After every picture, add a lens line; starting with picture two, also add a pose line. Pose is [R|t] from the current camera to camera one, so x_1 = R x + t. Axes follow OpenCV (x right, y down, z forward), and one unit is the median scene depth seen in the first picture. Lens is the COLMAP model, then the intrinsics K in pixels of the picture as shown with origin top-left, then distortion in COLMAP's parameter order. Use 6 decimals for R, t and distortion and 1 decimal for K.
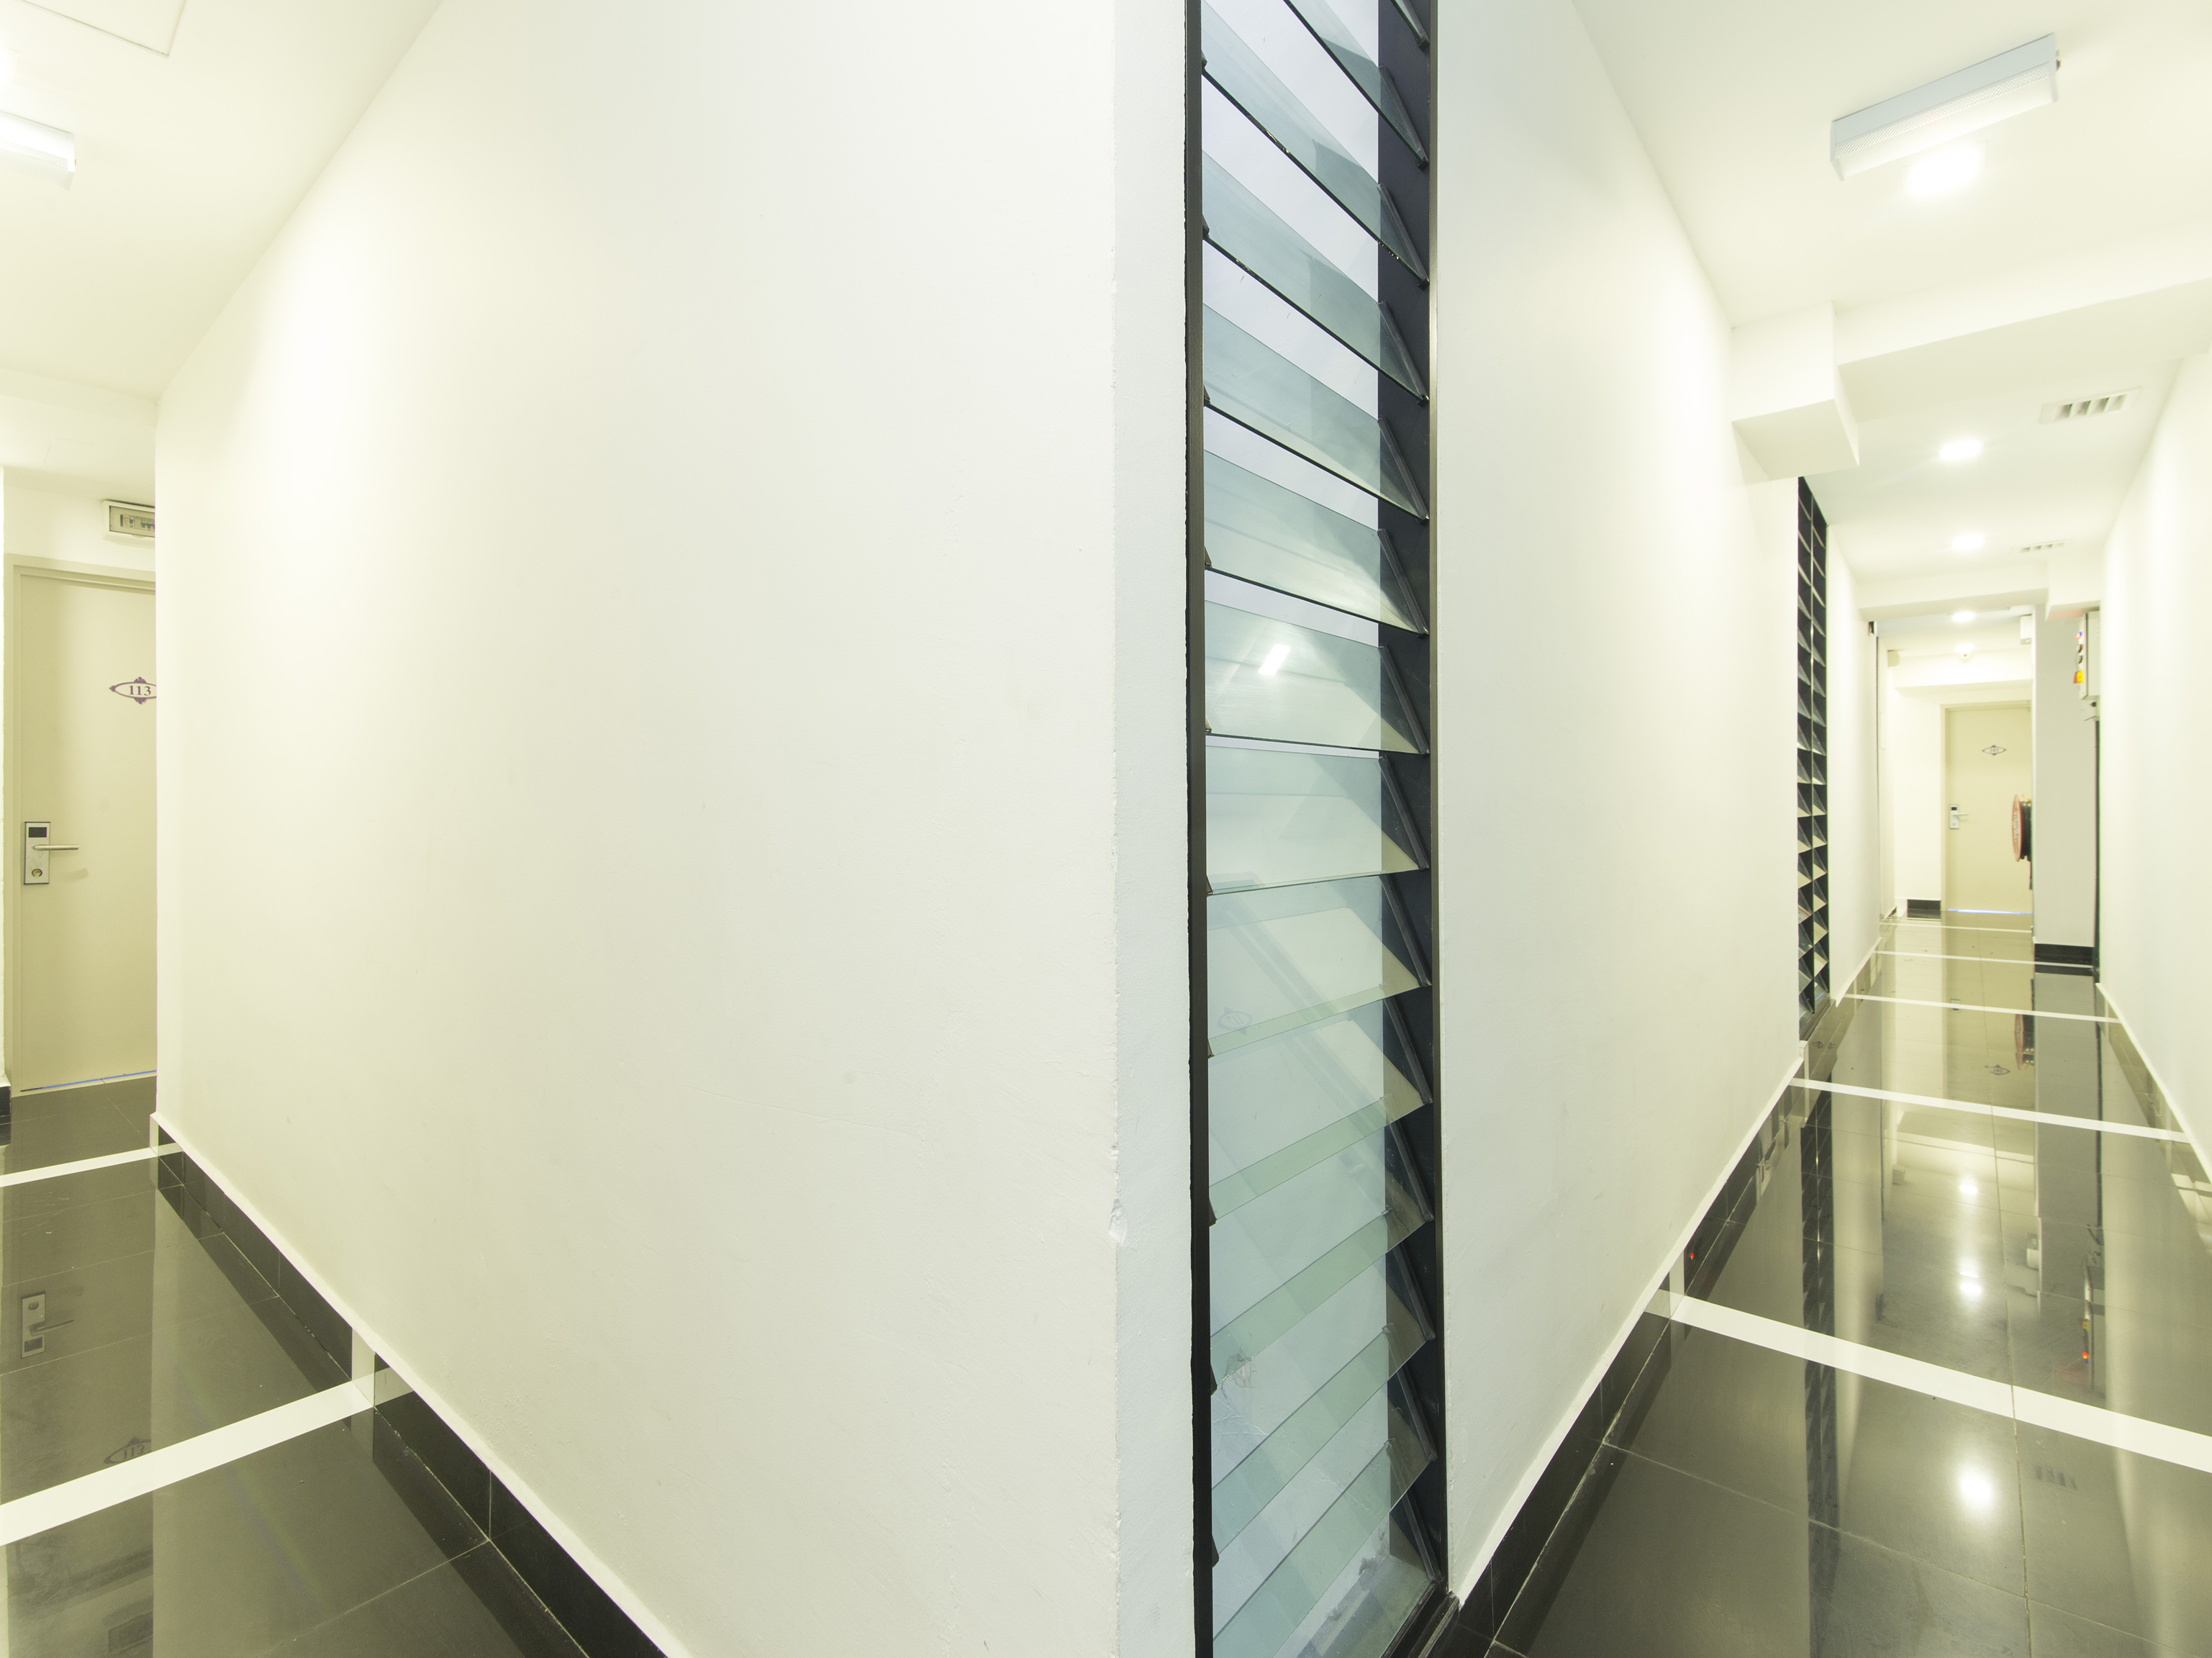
lens RADIAL K [[1014.2, 0, 1106.0], [0, 1014.2, 829.0], [0, 0, 1]] dist [0.028408, -0.000610]
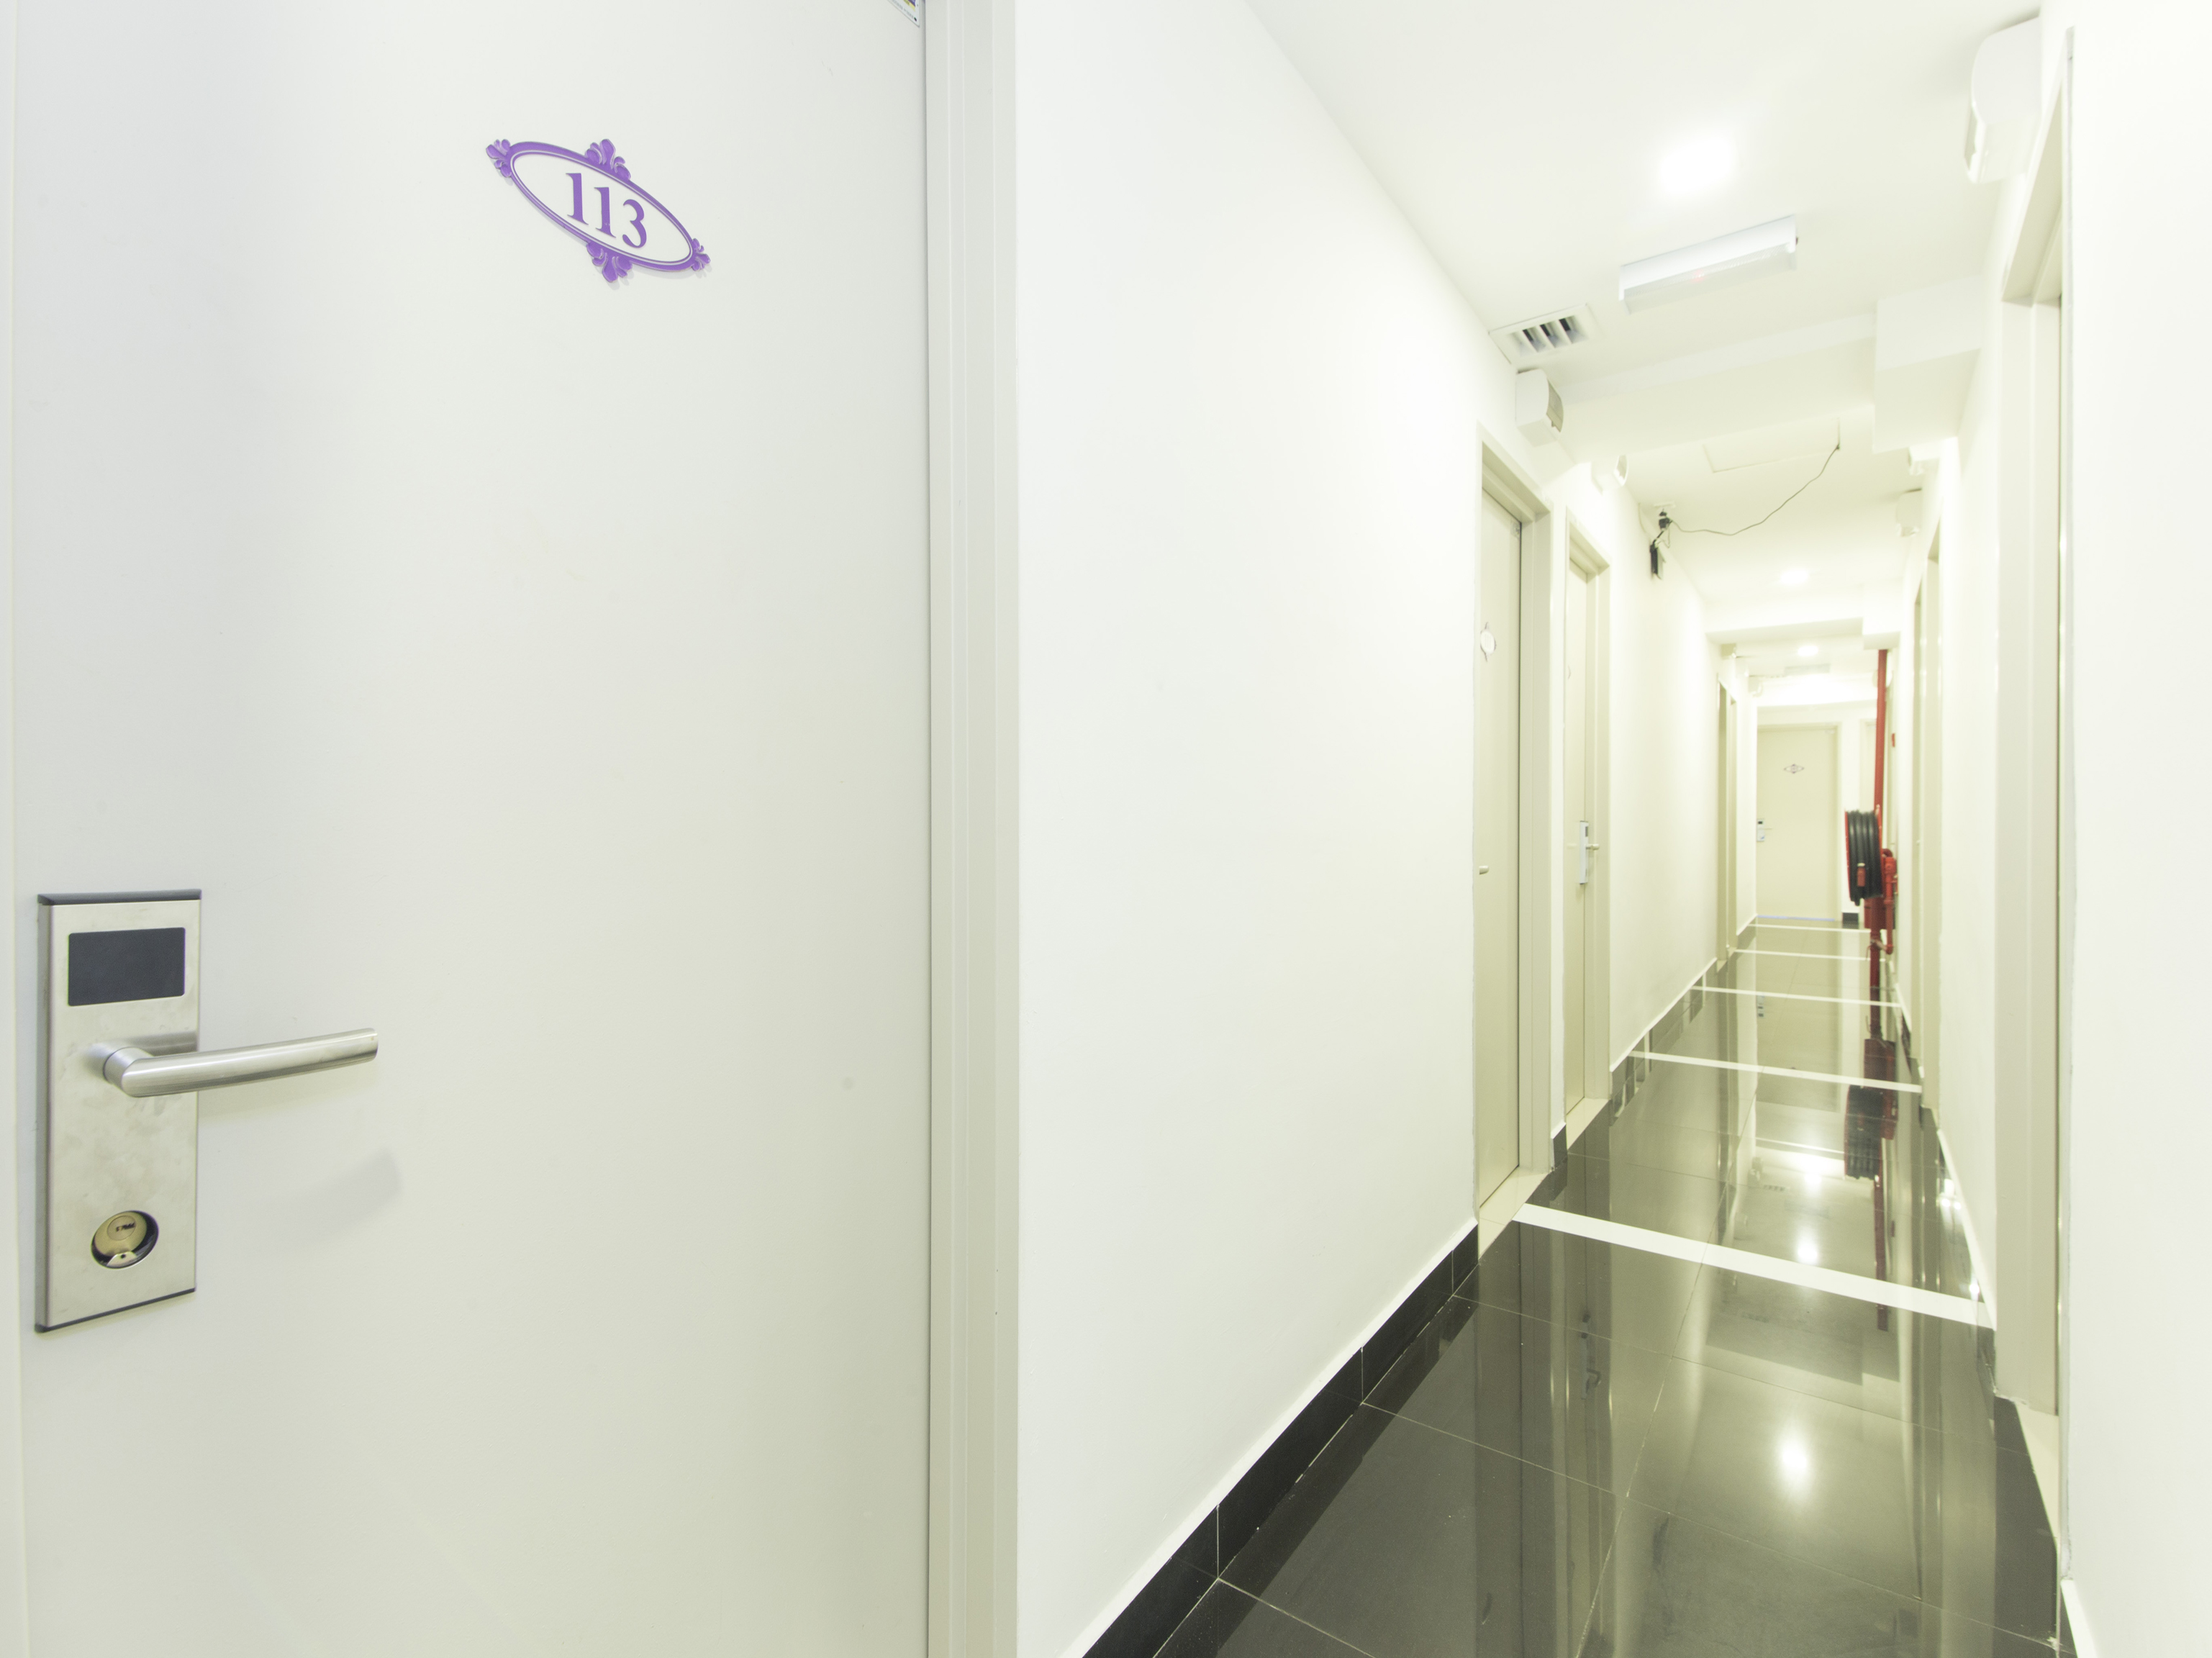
lens RADIAL K [[999.0, 0, 1106.0], [0, 999.0, 829.0], [0, 0, 1]] dist [0.028714, -0.013190]
pose [[0.951912, 0.023775, 0.305446, -0.895528], [-0.030097, 0.999419, 0.016003, -0.021942], [-0.304888, -0.024426, 0.952075, 0.785599]]
